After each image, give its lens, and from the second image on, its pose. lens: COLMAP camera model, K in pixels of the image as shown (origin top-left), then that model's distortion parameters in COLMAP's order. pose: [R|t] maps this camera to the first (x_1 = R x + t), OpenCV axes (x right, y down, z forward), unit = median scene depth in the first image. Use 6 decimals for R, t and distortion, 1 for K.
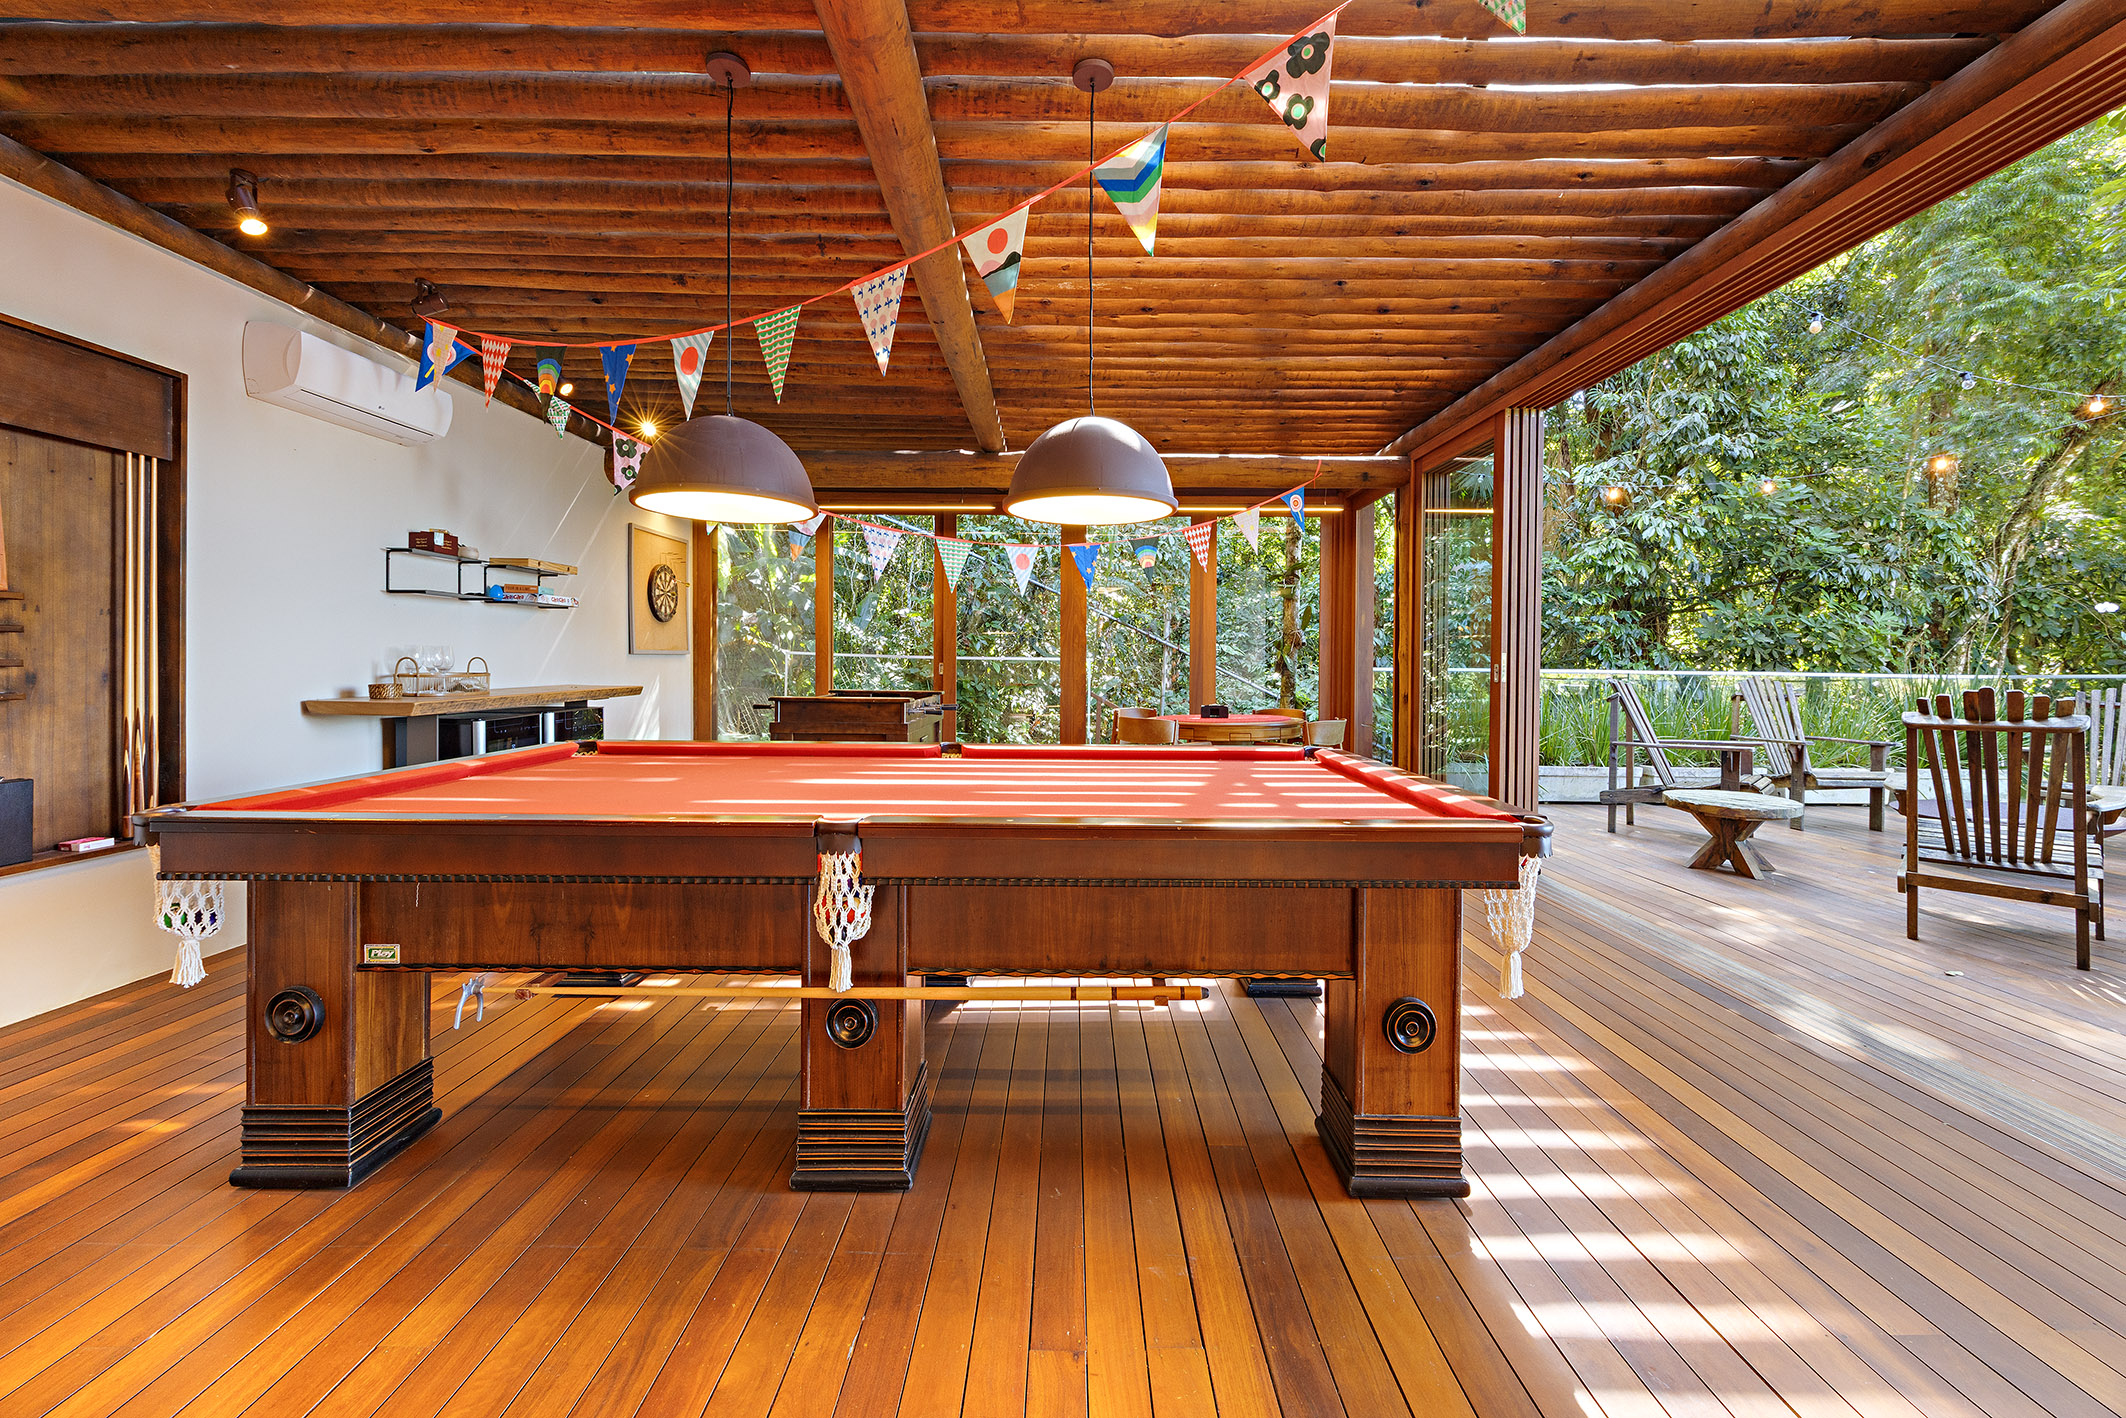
lens RADIAL K [[805.9, 0, 1089.1], [0, 805.9, 686.5], [0, 0, 1]] dist [0.000590, -0.000086]
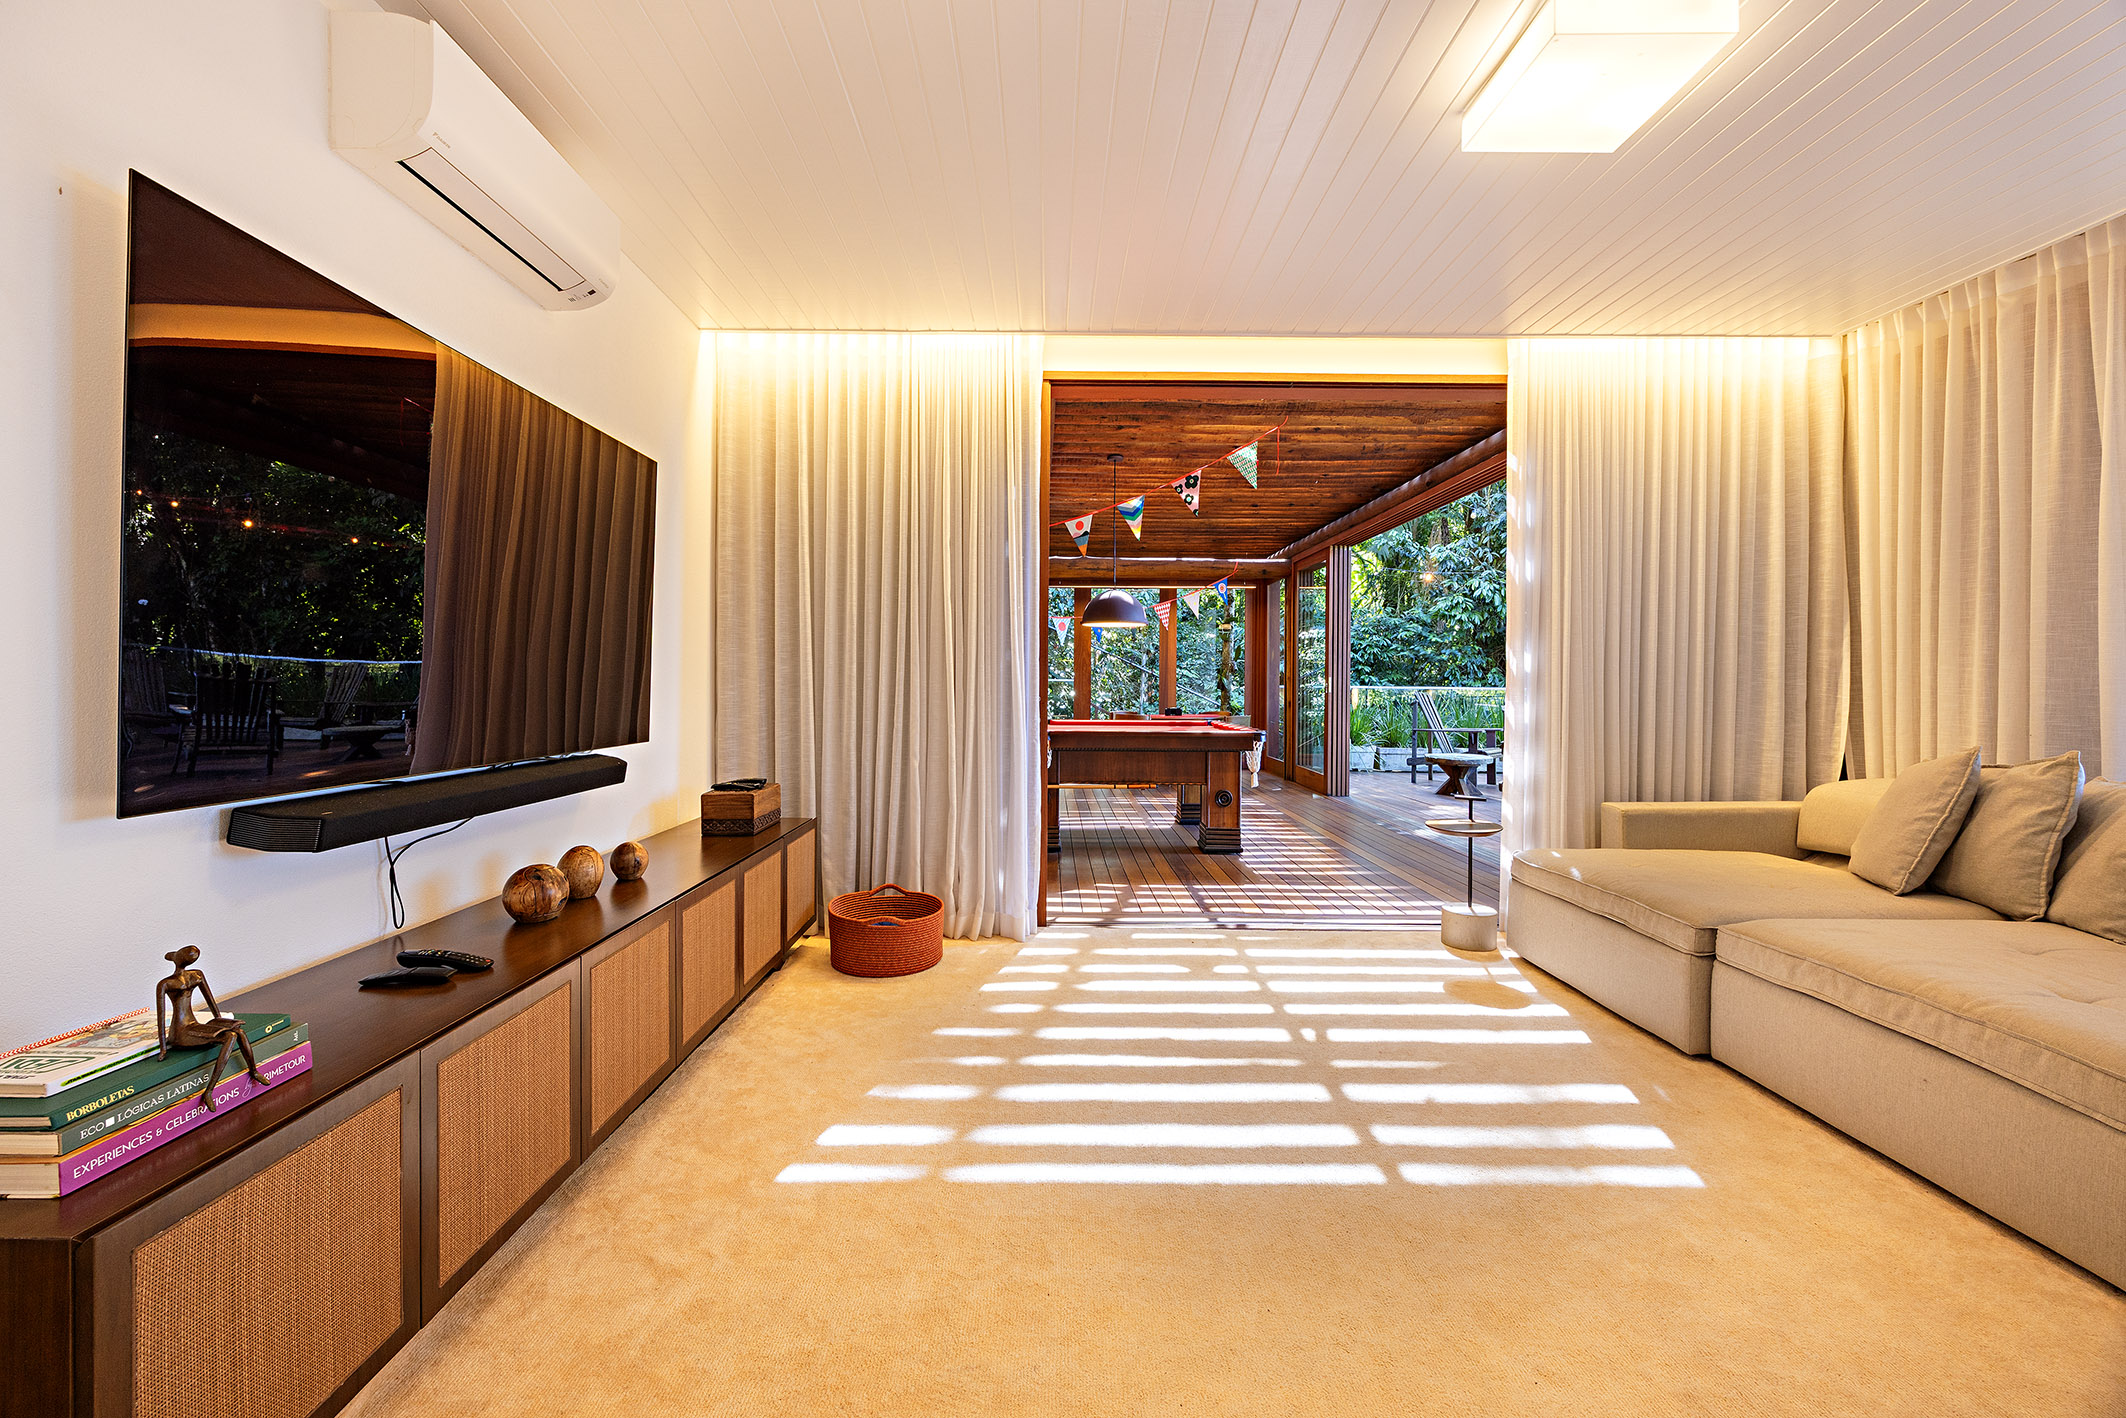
lens RADIAL K [[805.9, 0, 1089.1], [0, 805.9, 686.5], [0, 0, 1]] dist [0.000590, -0.000086]
pose [[0.999551, -0.000238, 0.029966, -0.072234], [0.001004, 0.999673, -0.025545, 0.022065], [-0.029950, 0.025564, 0.999224, -0.702008]]
